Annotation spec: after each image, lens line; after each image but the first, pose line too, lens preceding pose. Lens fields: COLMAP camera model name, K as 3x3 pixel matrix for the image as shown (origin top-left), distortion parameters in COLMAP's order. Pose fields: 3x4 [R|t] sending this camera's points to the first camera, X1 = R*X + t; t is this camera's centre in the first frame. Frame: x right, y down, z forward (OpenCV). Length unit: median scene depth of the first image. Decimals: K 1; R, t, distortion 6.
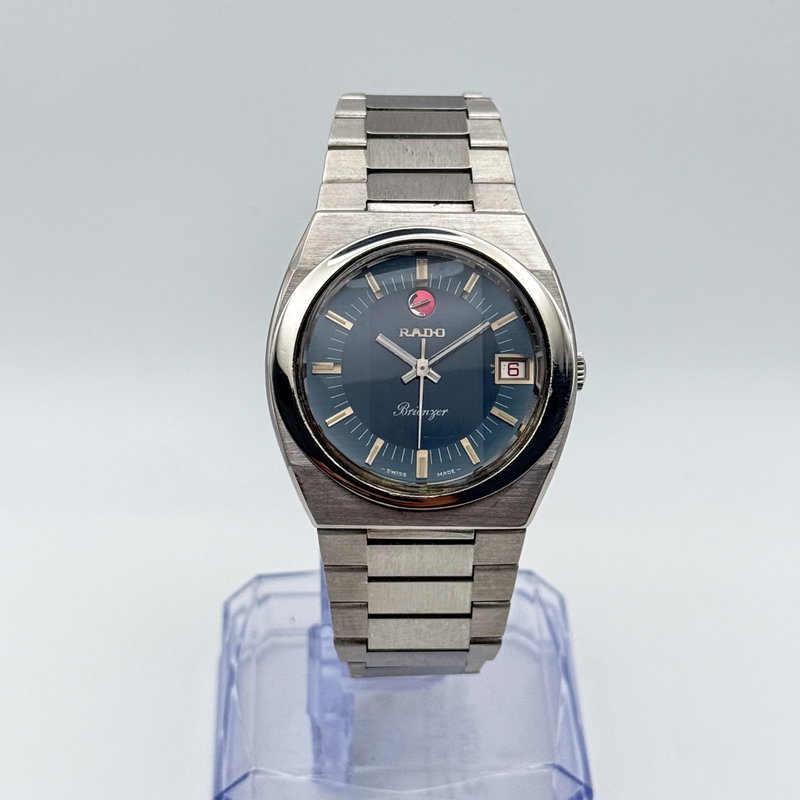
lens RADIAL K [[2227.7, 0, 400.0], [0, 2227.7, 400.0], [0, 0, 1]] dist [0.358134, -0.057878]
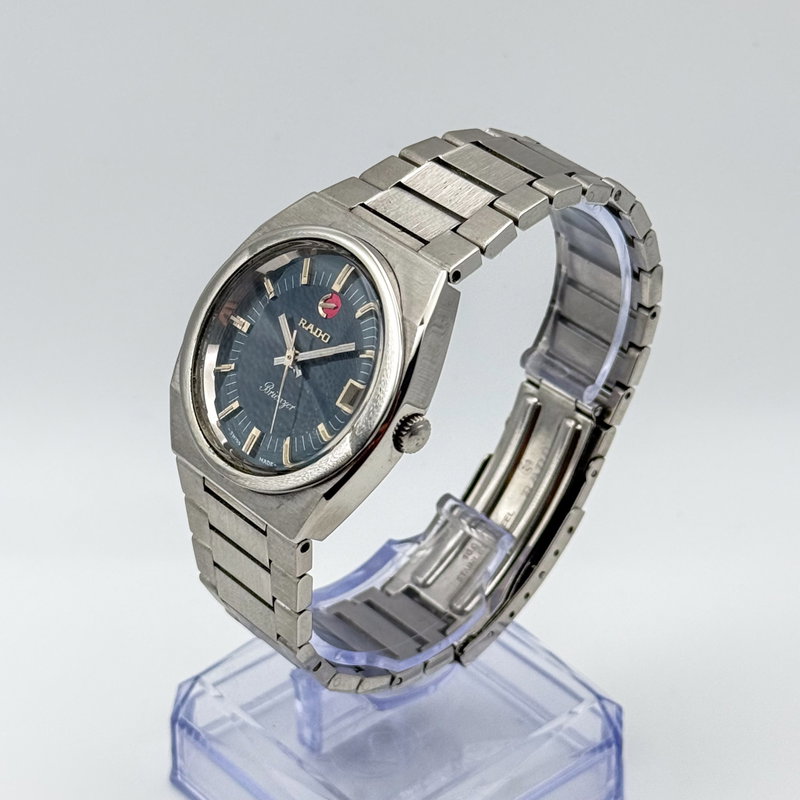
lens RADIAL K [[2227.7, 0, 400.0], [0, 2227.7, 400.0], [0, 0, 1]] dist [0.358134, -0.057878]
pose [[0.629736, 0.419857, -0.653569, 0.719514], [-0.447279, 0.883866, 0.136833, -0.159997], [0.635117, 0.206159, 0.744395, 0.262386]]
